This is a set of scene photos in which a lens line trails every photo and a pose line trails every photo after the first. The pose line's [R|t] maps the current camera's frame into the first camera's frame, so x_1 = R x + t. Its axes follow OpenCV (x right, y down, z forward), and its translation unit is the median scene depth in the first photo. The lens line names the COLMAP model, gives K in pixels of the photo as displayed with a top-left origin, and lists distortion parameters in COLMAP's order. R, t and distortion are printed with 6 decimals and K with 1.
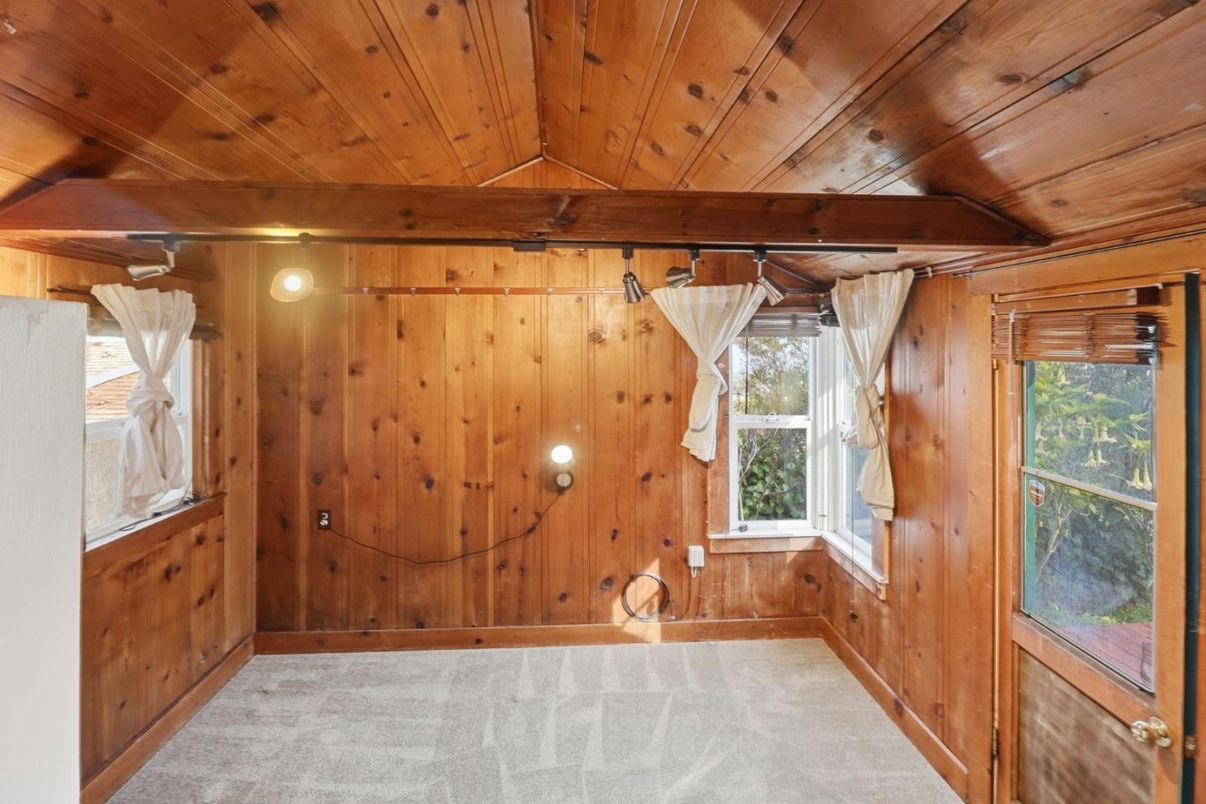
lens RADIAL K [[606.8, 0, 624.6], [0, 606.8, 352.0], [0, 0, 1]] dist [0.003693, -0.014445]
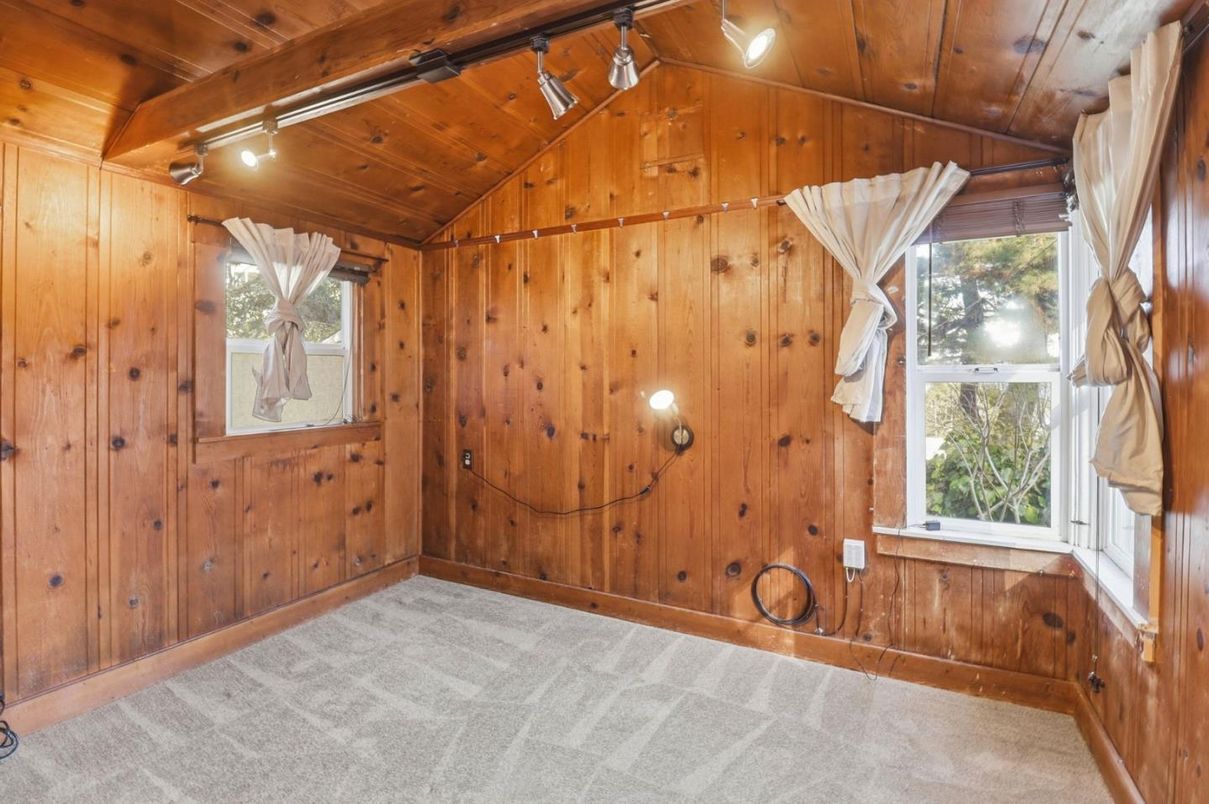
lens RADIAL K [[588.1, 0, 609.7], [0, 588.1, 383.7], [0, 0, 1]] dist [-0.003232, -0.012686]
pose [[0.846290, 0.005363, -0.532695, 0.253424], [-0.002974, 0.999981, 0.005343, 0.133640], [0.532714, -0.002938, 0.846291, 0.255917]]
